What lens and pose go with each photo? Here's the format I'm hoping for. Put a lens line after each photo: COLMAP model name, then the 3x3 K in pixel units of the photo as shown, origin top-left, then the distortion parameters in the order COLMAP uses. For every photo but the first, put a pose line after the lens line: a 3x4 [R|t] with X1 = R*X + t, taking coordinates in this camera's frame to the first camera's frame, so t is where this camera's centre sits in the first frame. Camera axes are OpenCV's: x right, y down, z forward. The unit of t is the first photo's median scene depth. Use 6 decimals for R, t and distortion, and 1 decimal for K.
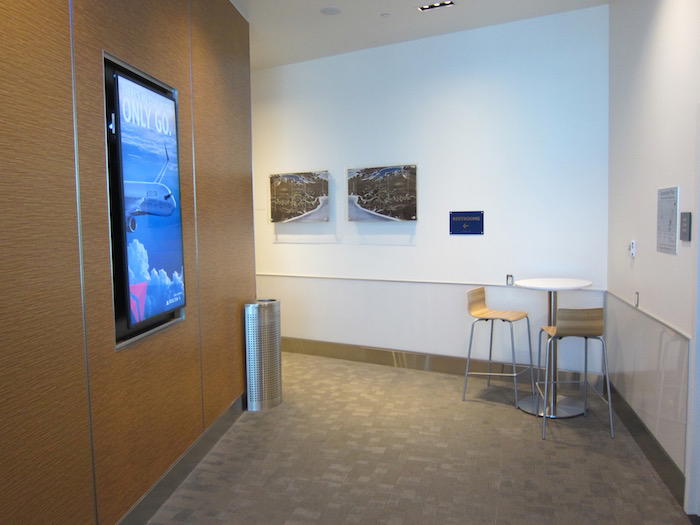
lens RADIAL K [[591.0, 0, 350.5], [0, 591.0, 260.6], [0, 0, 1]] dist [-0.045949, -0.020780]
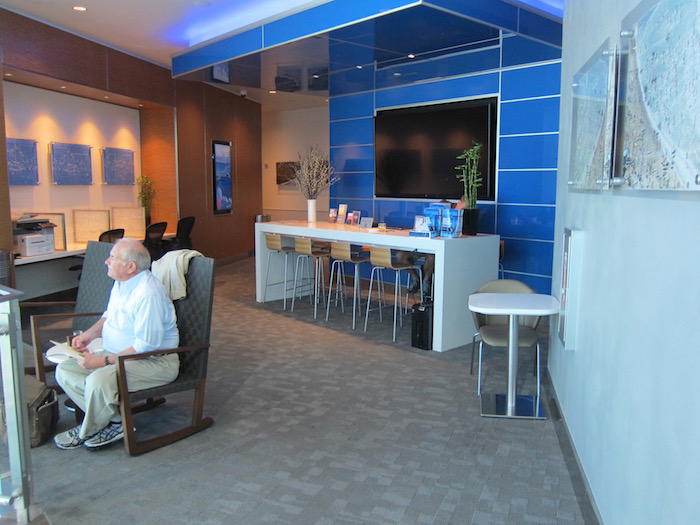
lens RADIAL K [[591.0, 0, 351.8], [0, 591.0, 261.0], [0, 0, 1]] dist [-0.045949, -0.020780]
pose [[0.994586, 0.035361, -0.097717, 0.827613], [-0.029513, 0.997722, 0.060653, 0.171721], [0.099640, -0.057441, 0.993364, -2.570561]]
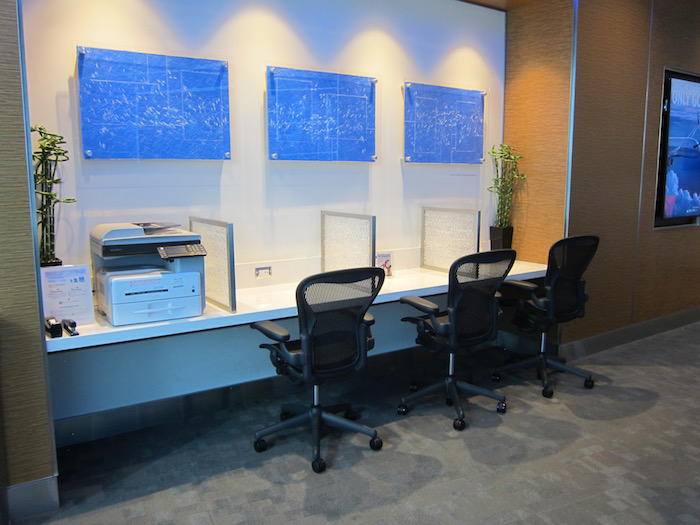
lens RADIAL K [[591.0, 0, 356.0], [0, 591.0, 265.2], [0, 0, 1]] dist [-0.045949, -0.020780]
pose [[0.658939, 0.139948, -0.739063, 0.332095], [-0.067269, 0.989567, 0.127407, 0.085012], [0.749182, -0.034238, 0.661478, -0.860605]]
